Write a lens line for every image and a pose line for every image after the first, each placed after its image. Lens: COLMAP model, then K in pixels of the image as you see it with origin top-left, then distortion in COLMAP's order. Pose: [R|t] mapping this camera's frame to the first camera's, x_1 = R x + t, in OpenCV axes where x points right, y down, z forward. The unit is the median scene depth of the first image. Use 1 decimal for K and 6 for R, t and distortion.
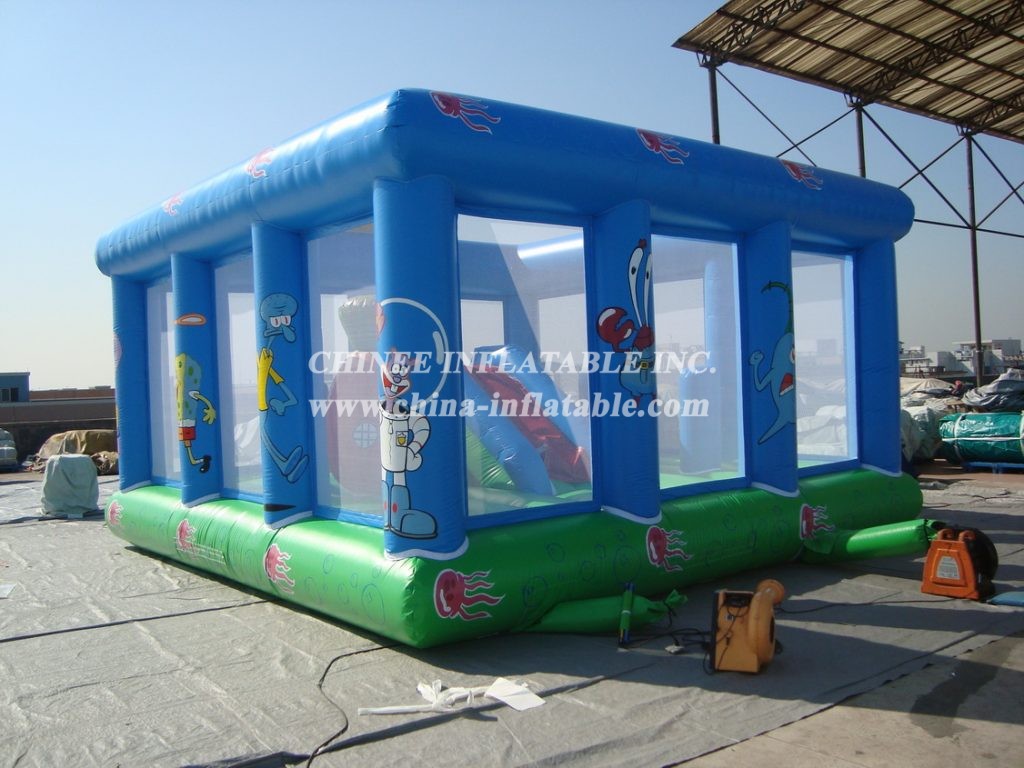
lens RADIAL K [[1040.9, 0, 530.4], [0, 1040.9, 382.5], [0, 0, 1]] dist [-0.246646, 0.314100]
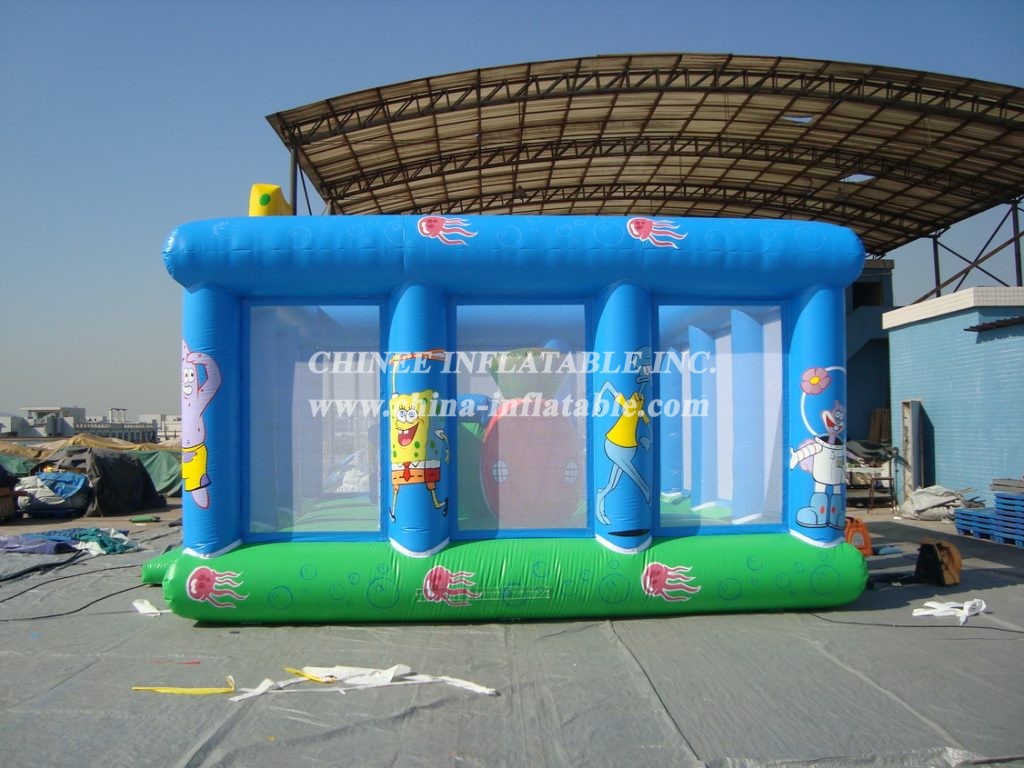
lens RADIAL K [[1040.9, 0, 530.4], [0, 1040.9, 382.5], [0, 0, 1]] dist [-0.246646, 0.314100]
pose [[0.547687, 0.063758, 0.834250, -1.116594], [-0.004992, 0.997324, -0.072944, 0.035054], [-0.836668, 0.035786, 0.546540, 0.404932]]
